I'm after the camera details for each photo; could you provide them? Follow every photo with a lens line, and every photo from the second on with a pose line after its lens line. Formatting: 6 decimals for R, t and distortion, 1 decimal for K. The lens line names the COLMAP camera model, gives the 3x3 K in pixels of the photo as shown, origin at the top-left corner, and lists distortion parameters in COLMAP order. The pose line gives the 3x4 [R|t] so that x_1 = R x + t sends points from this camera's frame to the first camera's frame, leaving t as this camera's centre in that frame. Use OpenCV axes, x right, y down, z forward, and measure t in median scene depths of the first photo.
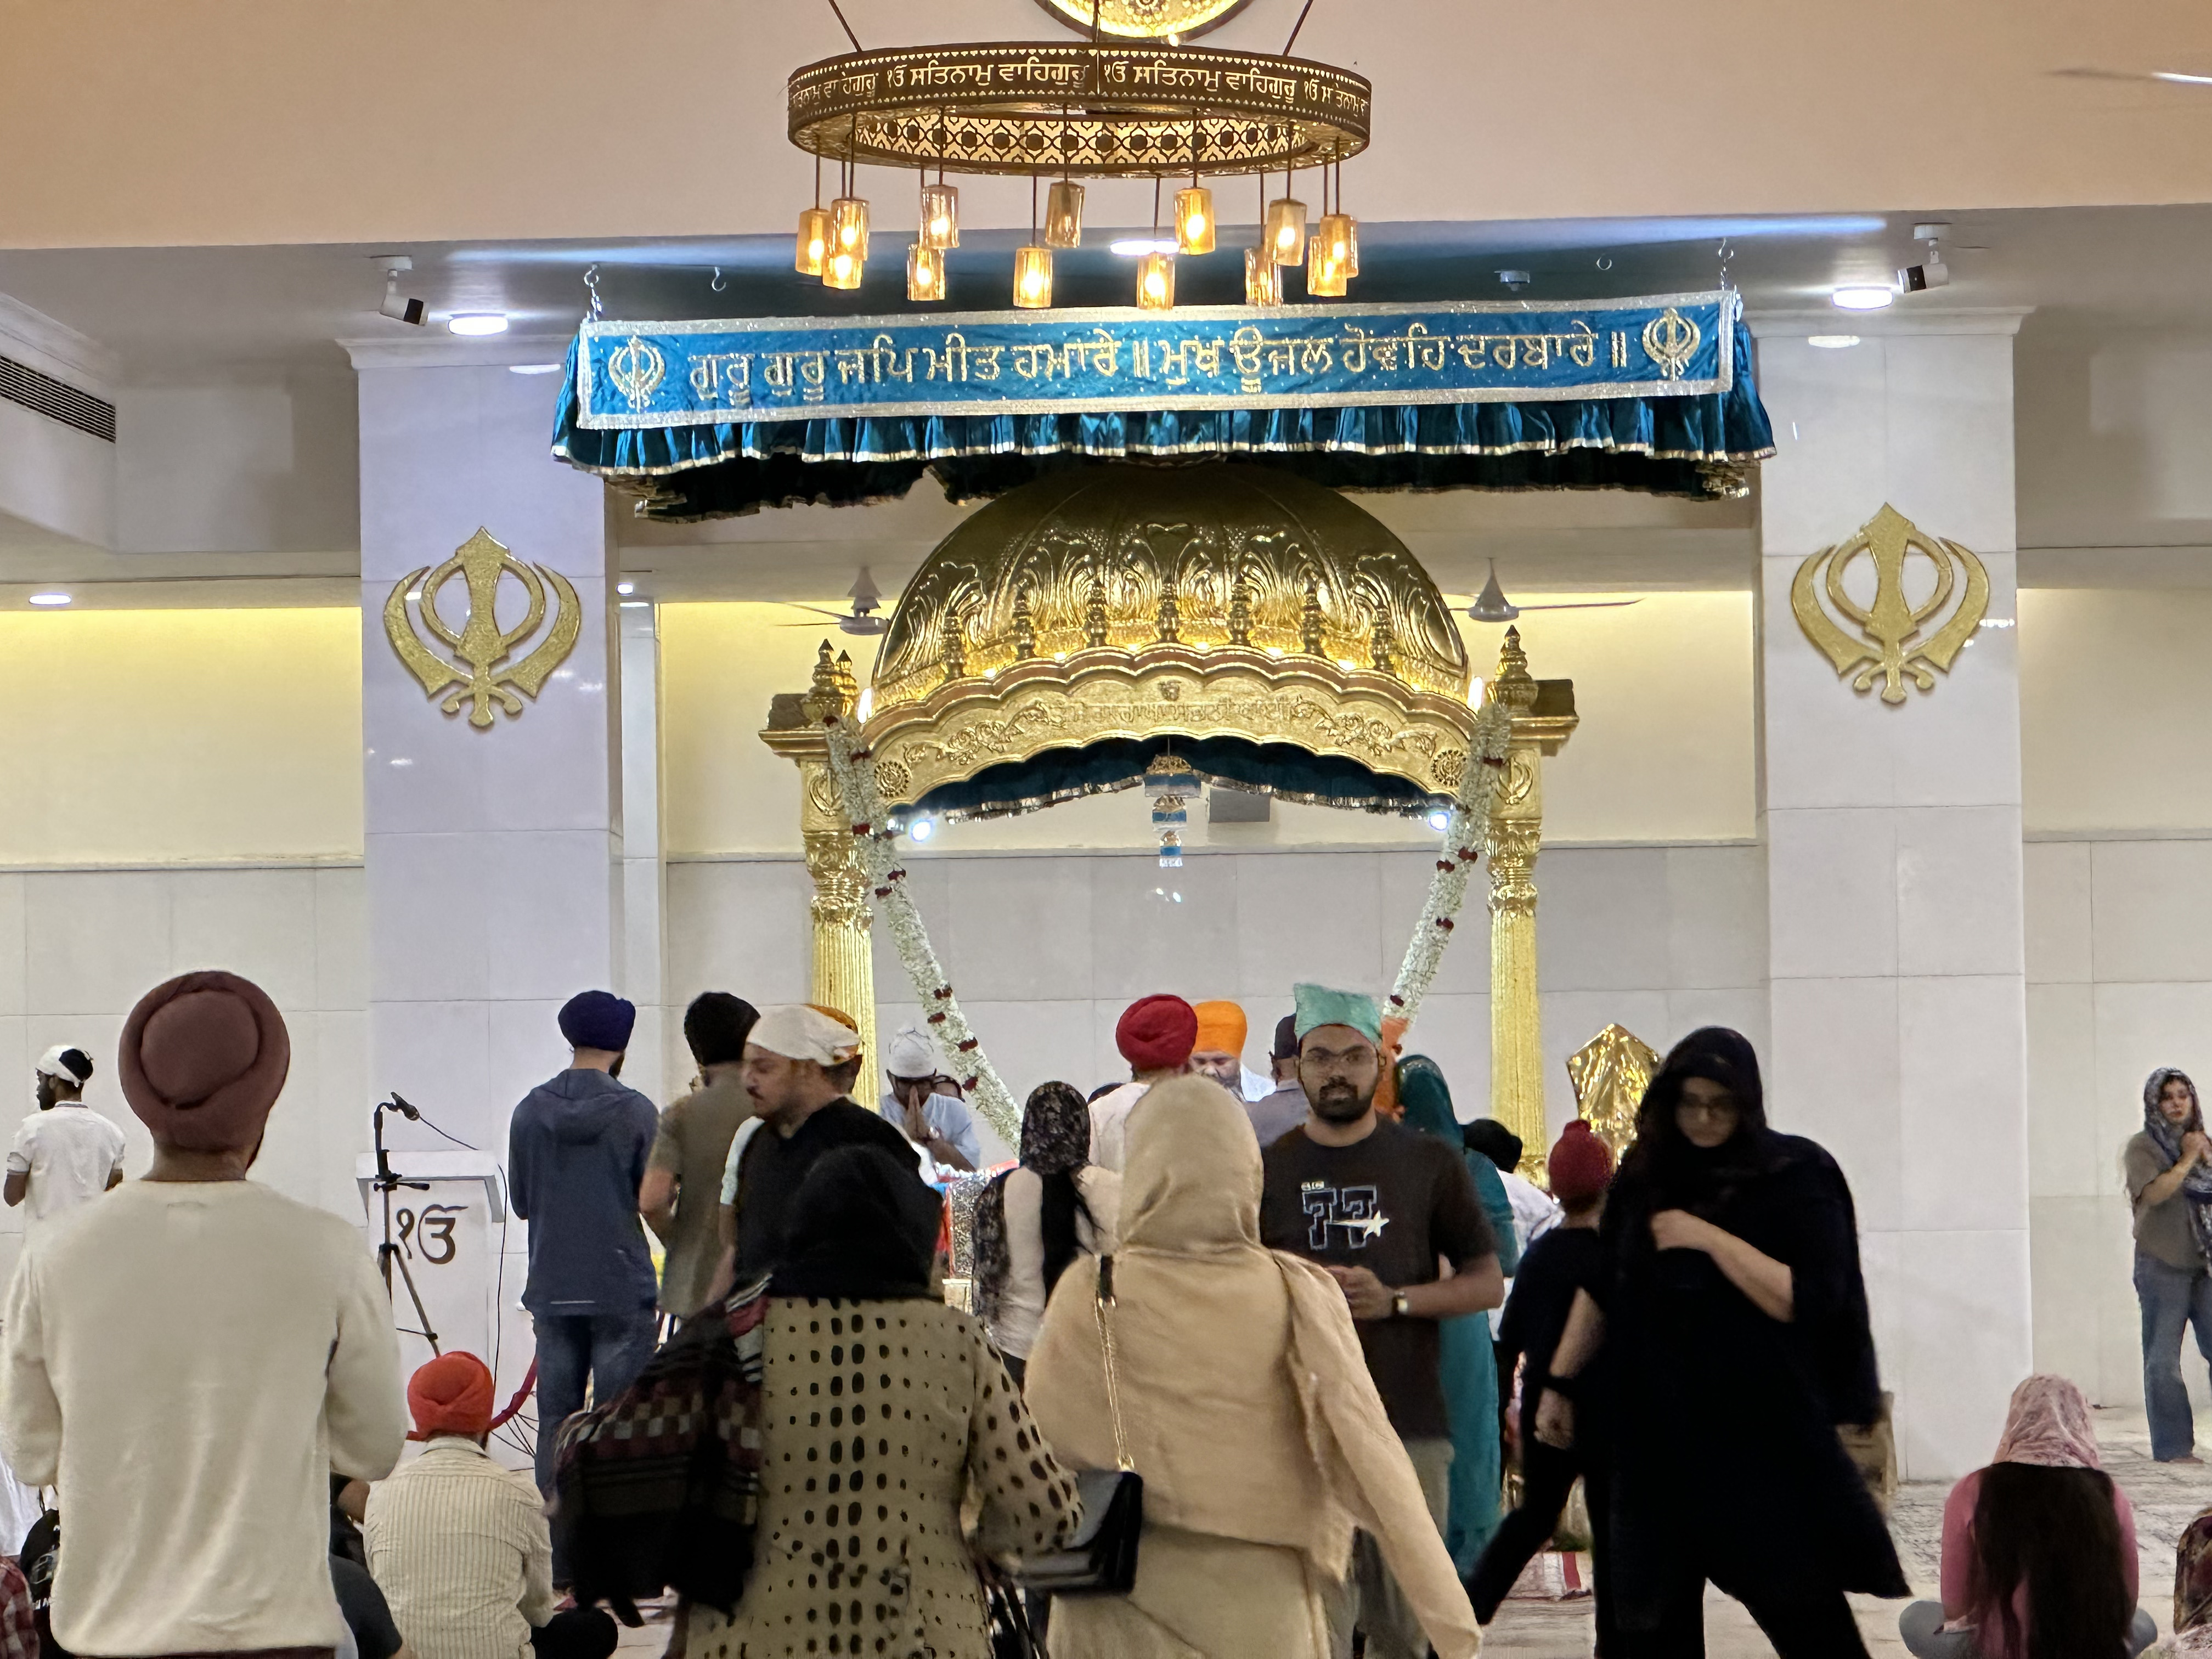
lens RADIAL K [[8532.6, 0, 1106.1], [0, 8532.6, 826.4], [0, 0, 1]] dist [-0.317197, 0.000000]
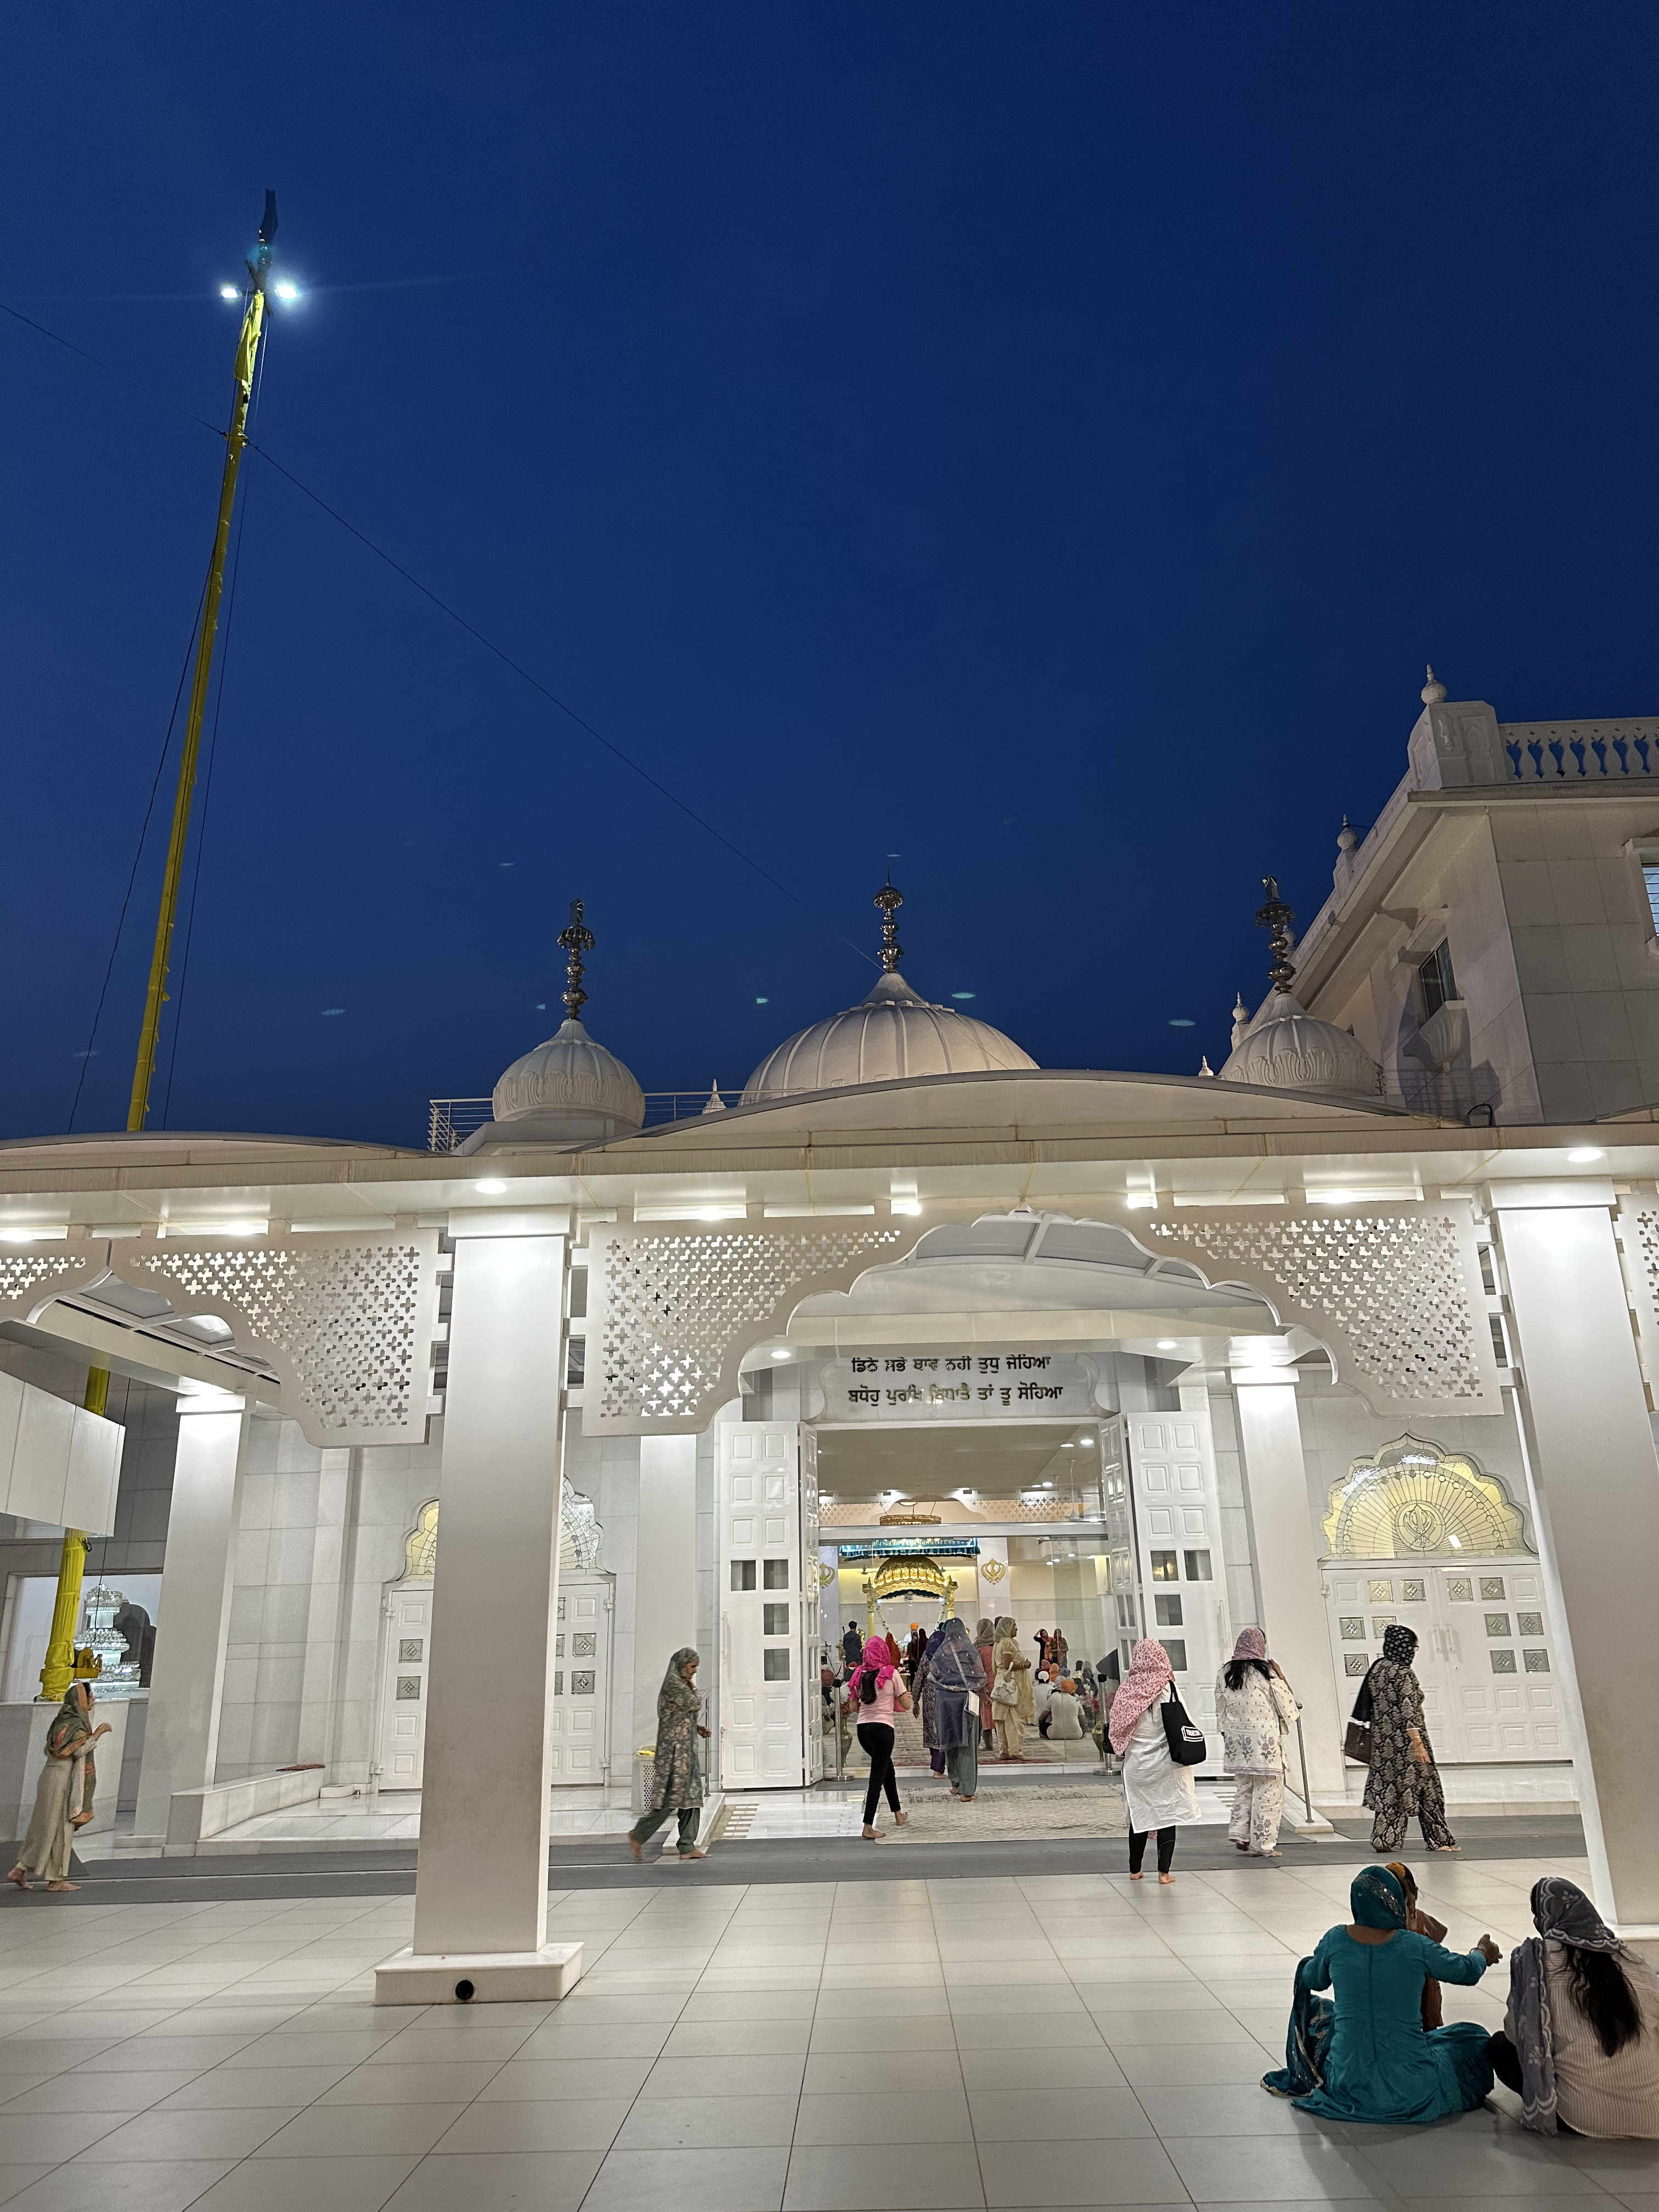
lens RADIAL K [[1587.5, 0, 842.0], [0, 1587.5, 1091.0], [0, 0, 1]] dist [0.070258, -0.077314]
pose [[0.999852, -0.003581, 0.016811, -0.085205], [0.008452, 0.954072, -0.299459, -0.007762], [-0.014967, 0.299557, 0.953961, -0.671011]]
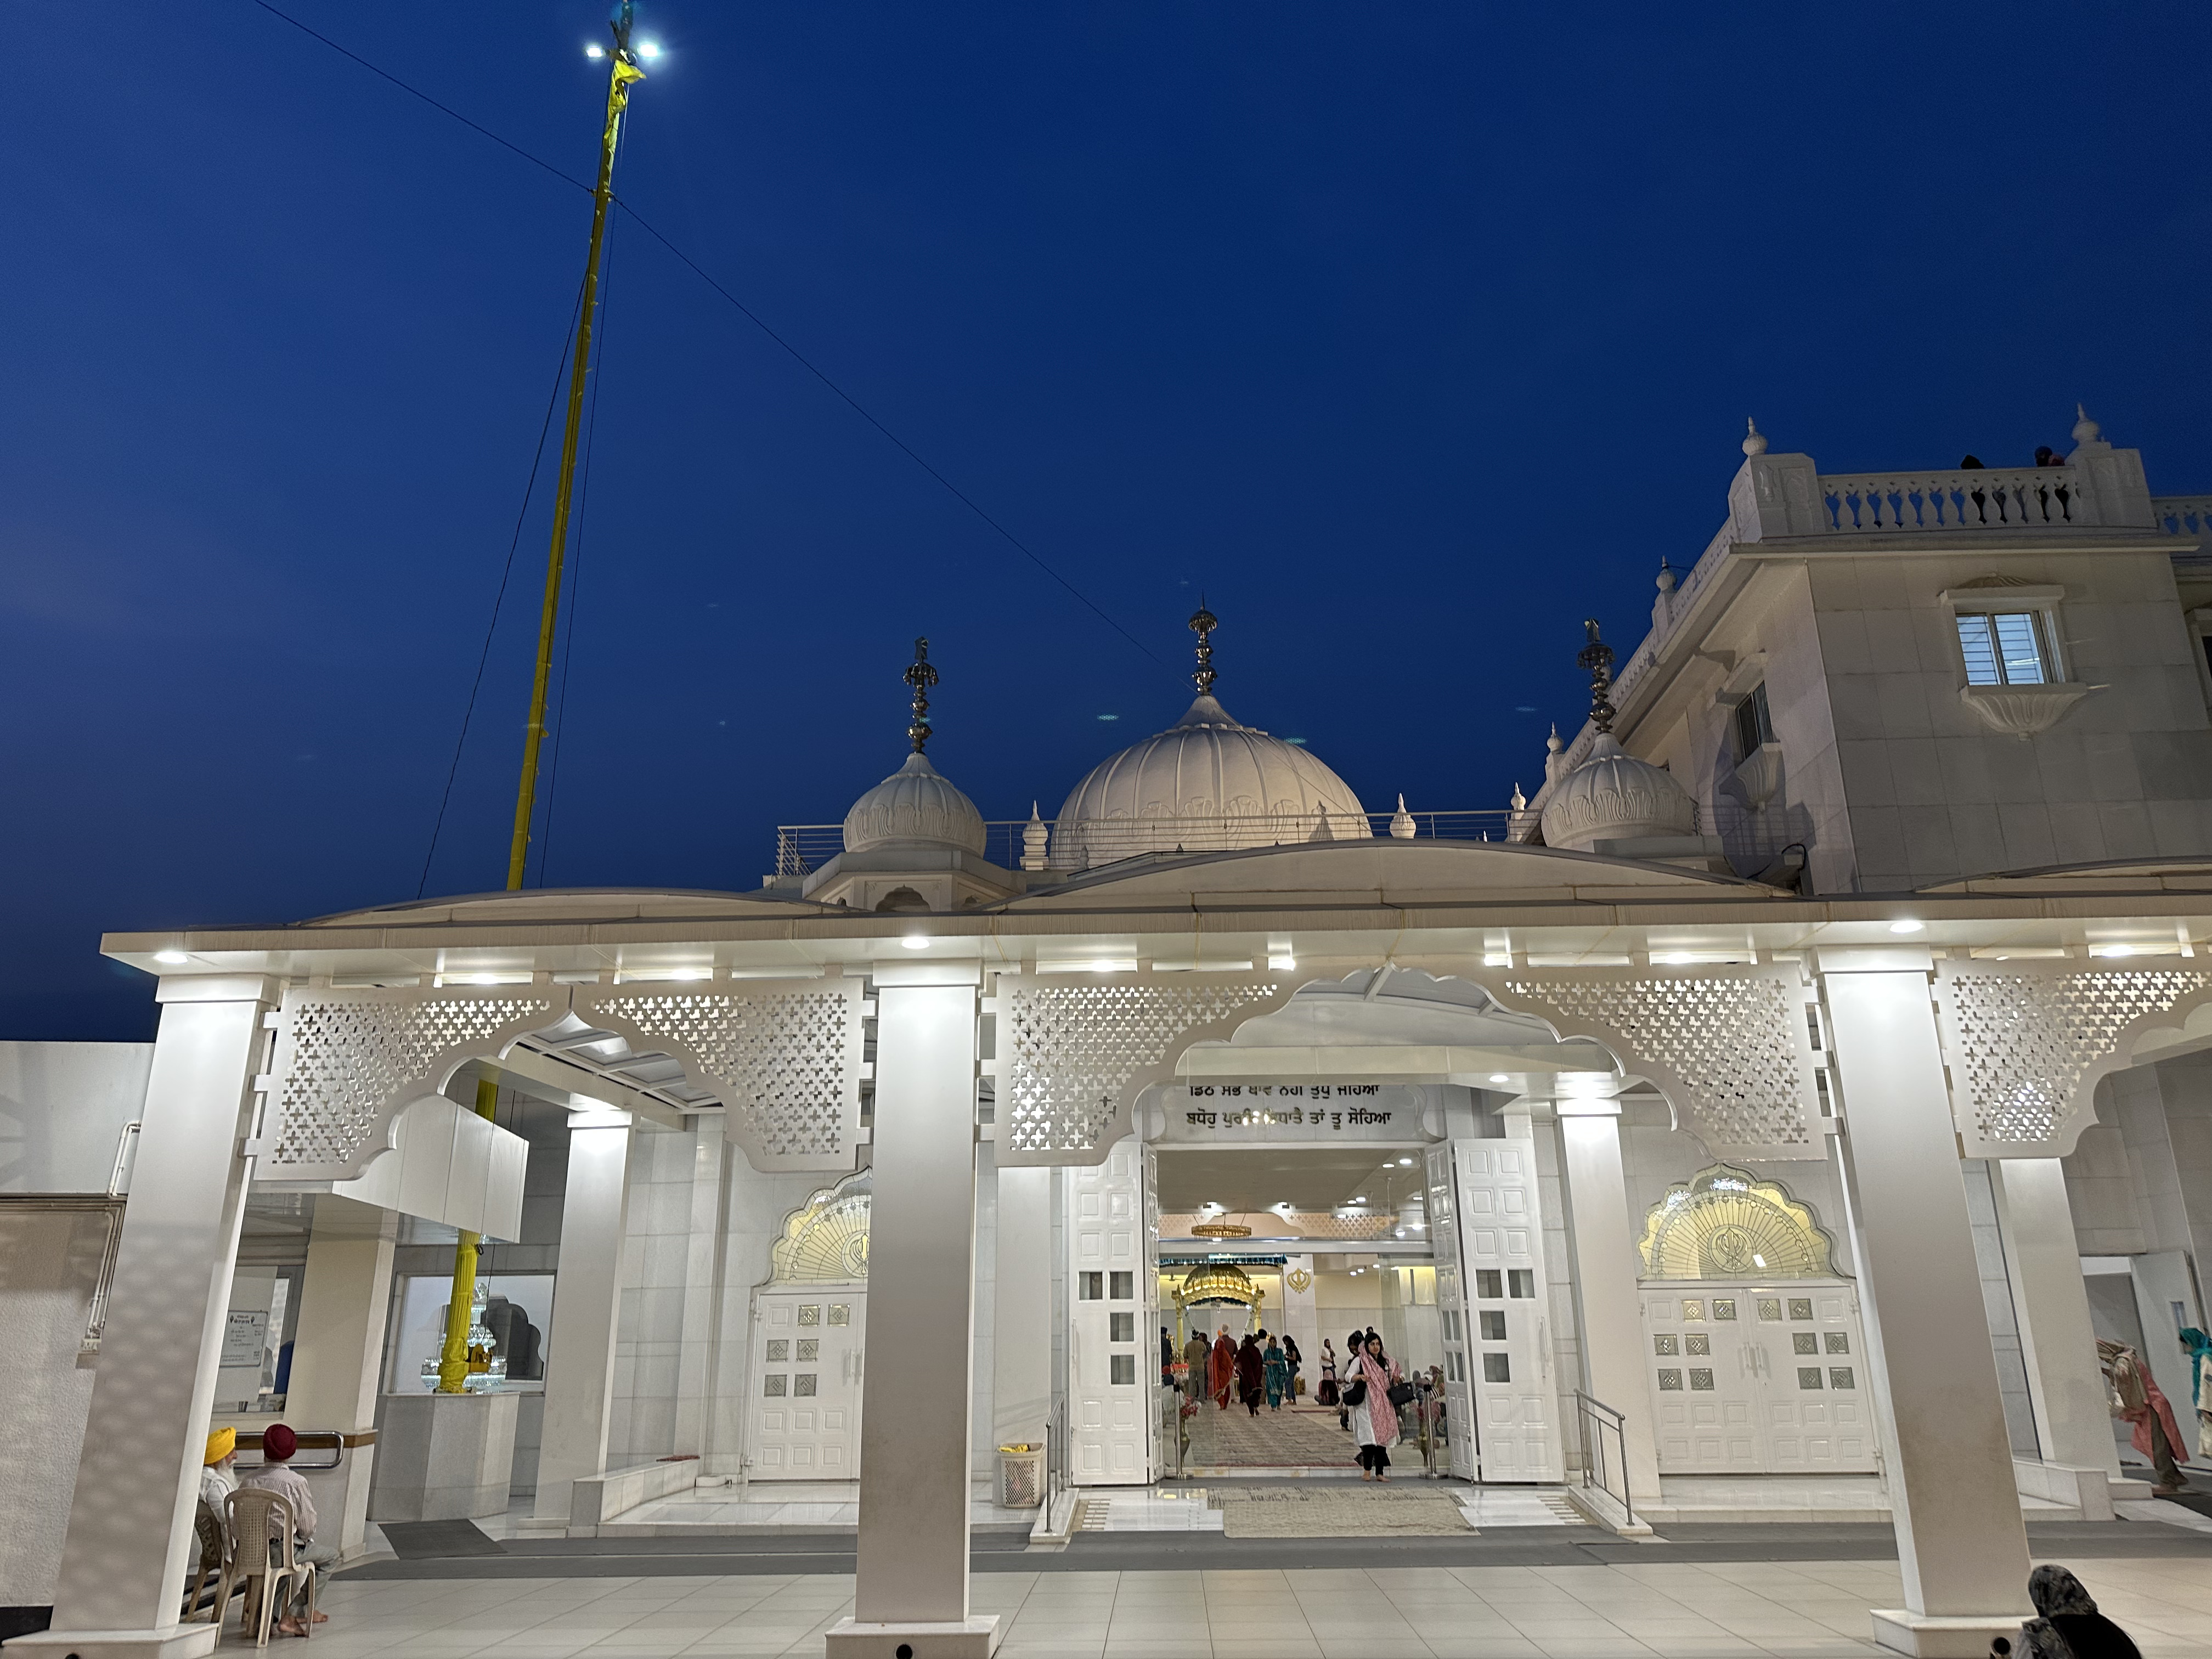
lens RADIAL K [[1587.5, 0, 1105.2], [0, 1587.5, 823.4], [0, 0, 1]] dist [0.070258, -0.077314]
pose [[0.999982, 0.005054, -0.003161, -0.105279], [-0.005744, 0.958844, -0.283876, -0.010317], [0.001597, 0.283889, 0.958856, -0.706722]]
